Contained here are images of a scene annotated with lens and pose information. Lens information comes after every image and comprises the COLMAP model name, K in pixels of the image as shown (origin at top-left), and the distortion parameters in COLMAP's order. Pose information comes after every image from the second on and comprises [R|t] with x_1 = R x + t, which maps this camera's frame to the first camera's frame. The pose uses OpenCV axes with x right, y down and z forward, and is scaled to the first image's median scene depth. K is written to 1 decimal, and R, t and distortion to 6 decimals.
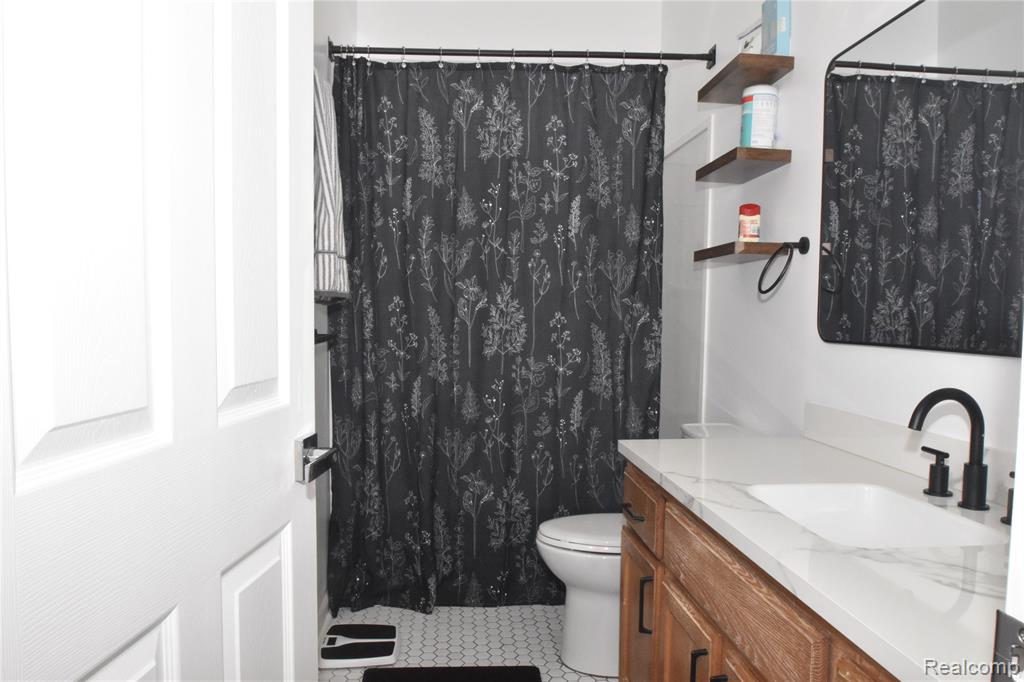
lens RADIAL K [[727.5, 0, 502.6], [0, 727.5, 369.7], [0, 0, 1]] dist [-0.040545, 0.005401]
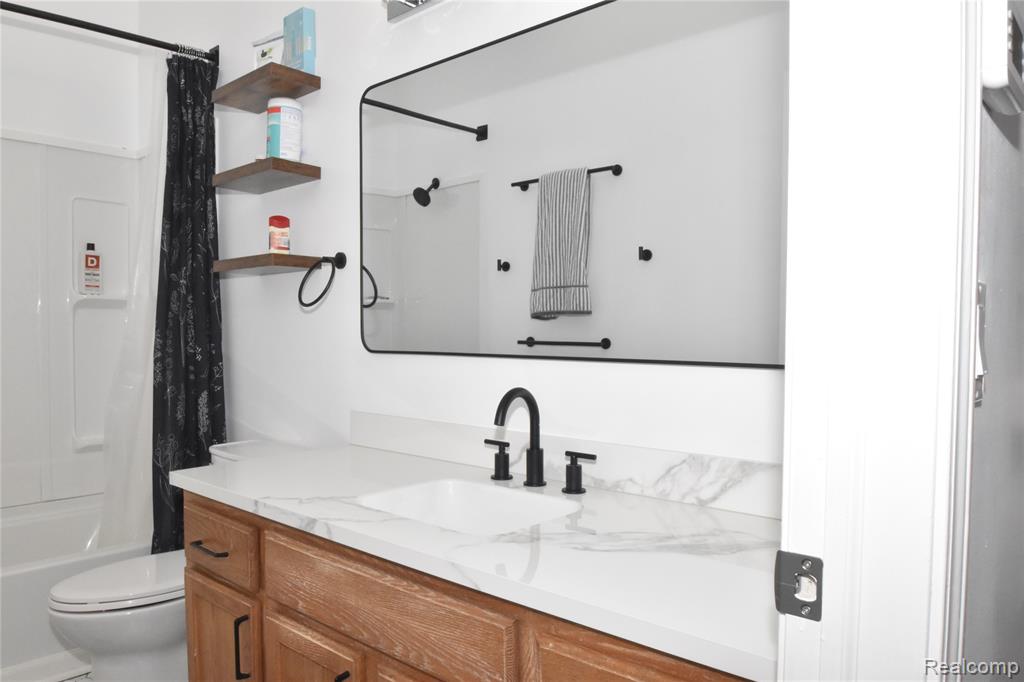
lens RADIAL K [[727.5, 0, 502.6], [0, 727.5, 369.7], [0, 0, 1]] dist [-0.040545, 0.005401]
pose [[0.725548, -0.048988, 0.686426, -0.199770], [0.059248, 0.998206, 0.008614, -0.014760], [-0.685616, 0.034419, 0.727149, 0.121399]]
